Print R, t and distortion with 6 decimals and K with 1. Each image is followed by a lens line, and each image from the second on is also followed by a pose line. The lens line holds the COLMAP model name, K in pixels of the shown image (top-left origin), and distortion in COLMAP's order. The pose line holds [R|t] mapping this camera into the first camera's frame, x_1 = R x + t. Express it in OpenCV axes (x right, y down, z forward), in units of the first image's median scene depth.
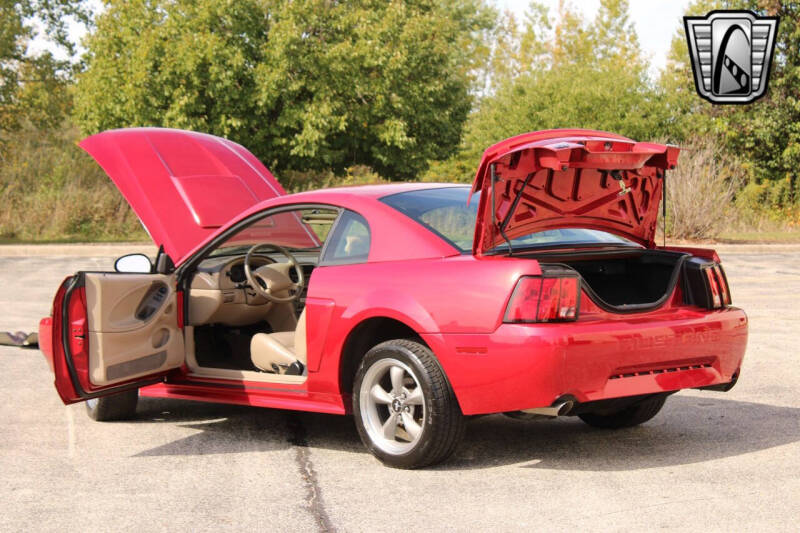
lens RADIAL K [[1747.0, 0, 400.0], [0, 1747.0, 266.5], [0, 0, 1]] dist [0.115946, -0.115135]
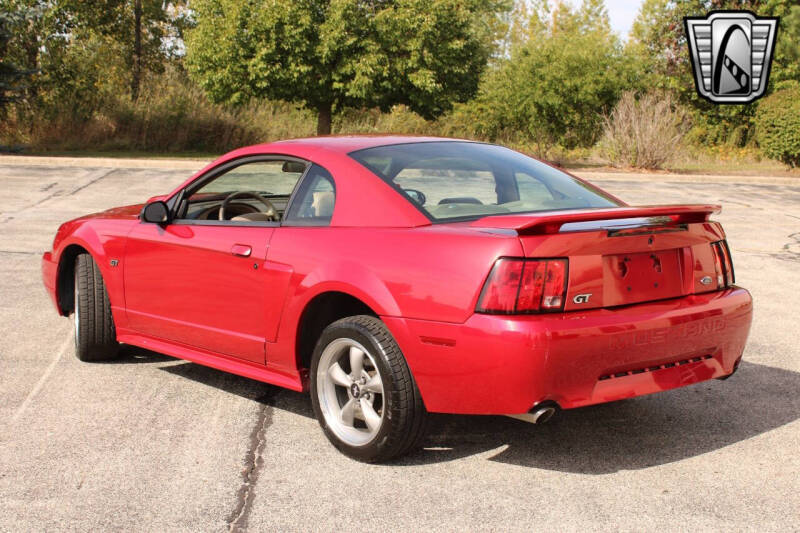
lens RADIAL K [[1172.2, 0, 400.0], [0, 1172.2, 266.5], [0, 0, 1]] dist [-0.038774, 0.006364]
pose [[0.998859, 0.033984, -0.033544, 0.012592], [-0.031147, 0.996164, 0.081772, -0.010574], [0.036194, -0.080634, 0.996086, 0.135389]]
